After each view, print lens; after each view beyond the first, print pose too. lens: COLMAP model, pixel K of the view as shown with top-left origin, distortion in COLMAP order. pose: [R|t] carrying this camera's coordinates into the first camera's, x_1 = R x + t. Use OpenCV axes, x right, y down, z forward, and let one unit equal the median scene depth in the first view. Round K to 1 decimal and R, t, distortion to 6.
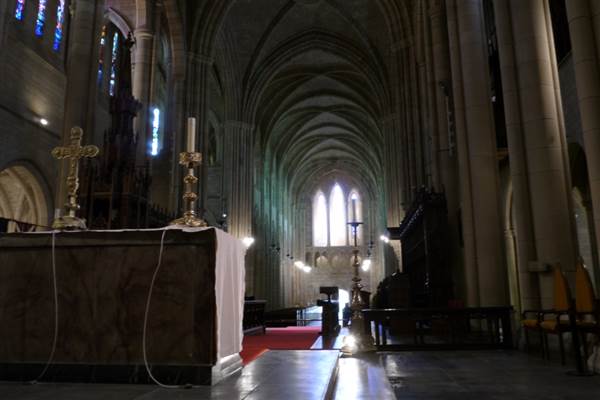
lens RADIAL K [[479.1, 0, 301.4], [0, 479.1, 200.7], [0, 0, 1]] dist [-0.046040, 0.013459]
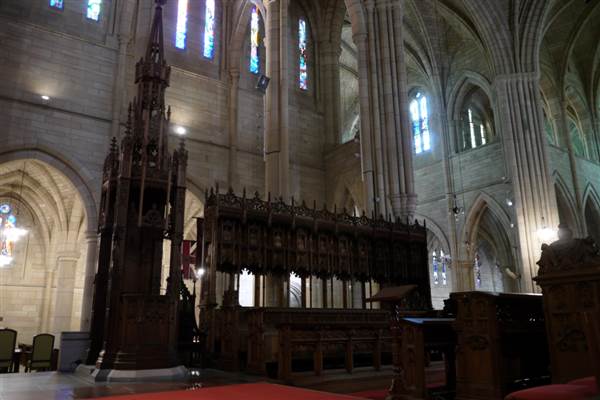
lens RADIAL K [[479.1, 0, 299.2], [0, 479.1, 199.6], [0, 0, 1]] dist [-0.046040, 0.013459]
pose [[0.660689, -0.182219, -0.728208, 0.202309], [0.143836, 0.982846, -0.115437, 0.082117], [0.736750, -0.028475, 0.675565, 0.380157]]
